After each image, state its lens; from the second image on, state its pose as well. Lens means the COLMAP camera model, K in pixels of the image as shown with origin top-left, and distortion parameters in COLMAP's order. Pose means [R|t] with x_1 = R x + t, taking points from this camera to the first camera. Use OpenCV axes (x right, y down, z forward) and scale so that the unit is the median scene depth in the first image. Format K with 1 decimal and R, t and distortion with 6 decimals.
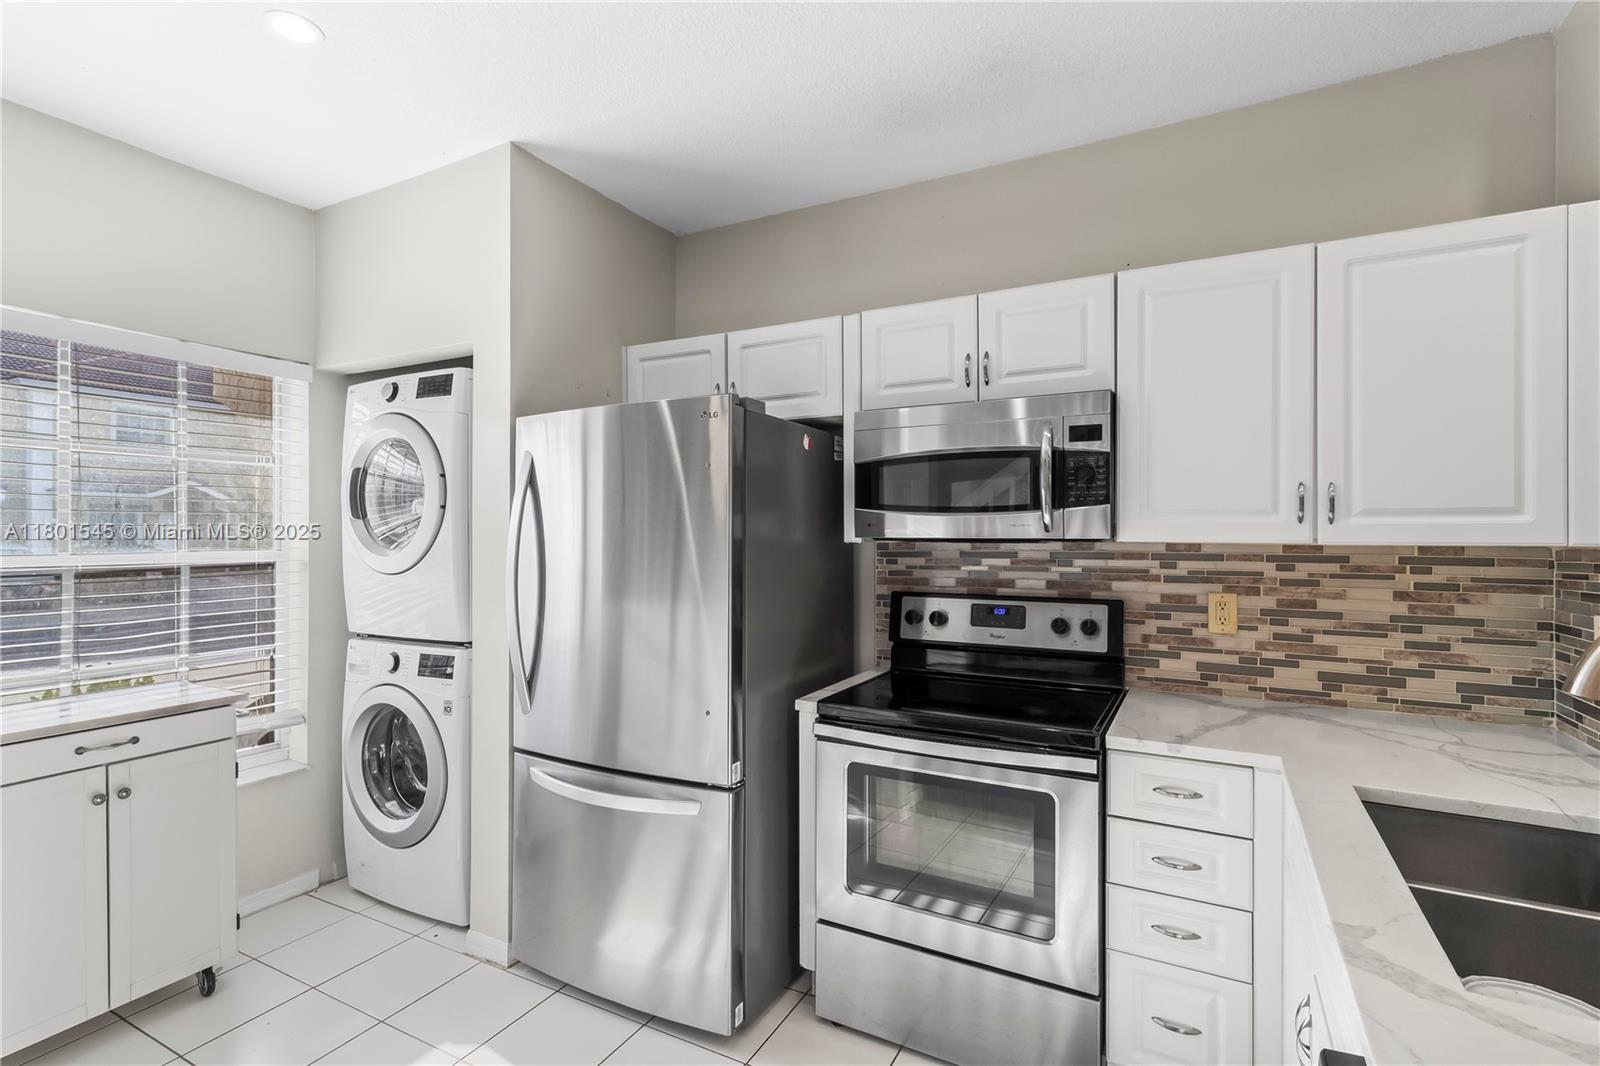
lens RADIAL K [[745.6, 0, 799.1], [0, 745.6, 531.2], [0, 0, 1]] dist [0.001858, 0.000555]
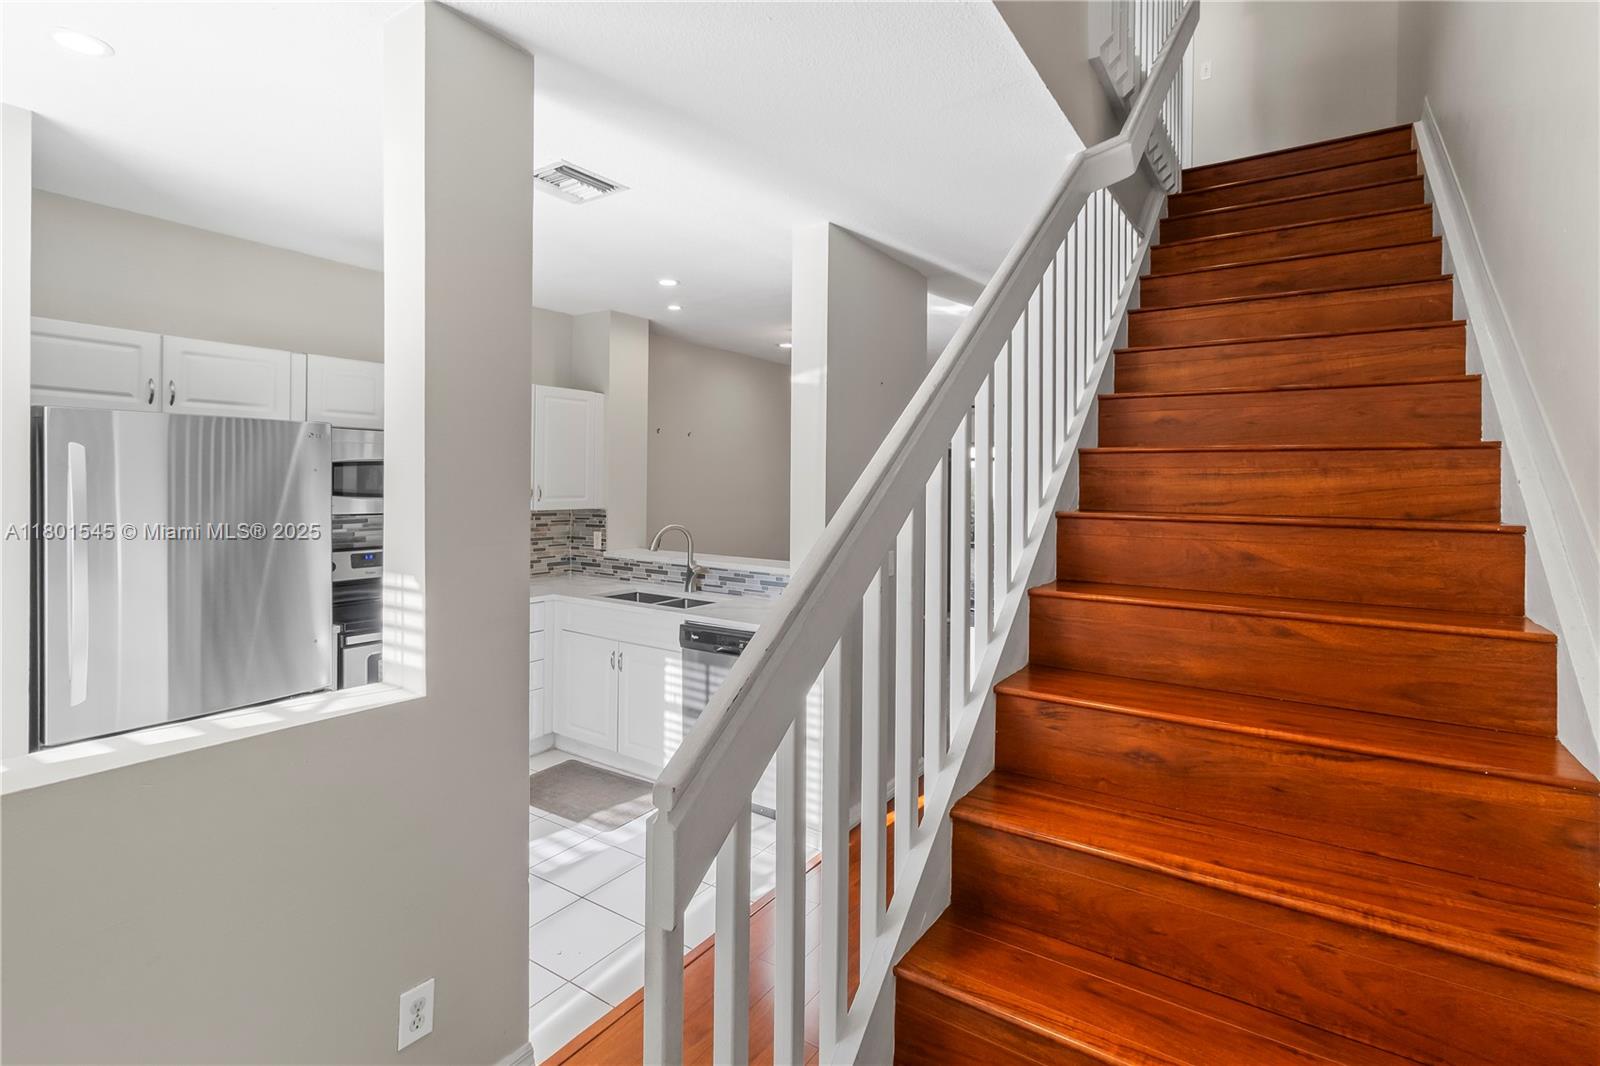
lens RADIAL K [[745.6, 0, 792.6], [0, 745.6, 481.6], [0, 0, 1]] dist [0.001858, 0.000555]
pose [[0.104636, -0.002081, 0.994508, -1.309038], [-0.017391, 0.999841, 0.003922, -0.080506], [-0.994359, -0.017706, 0.104583, -0.061636]]
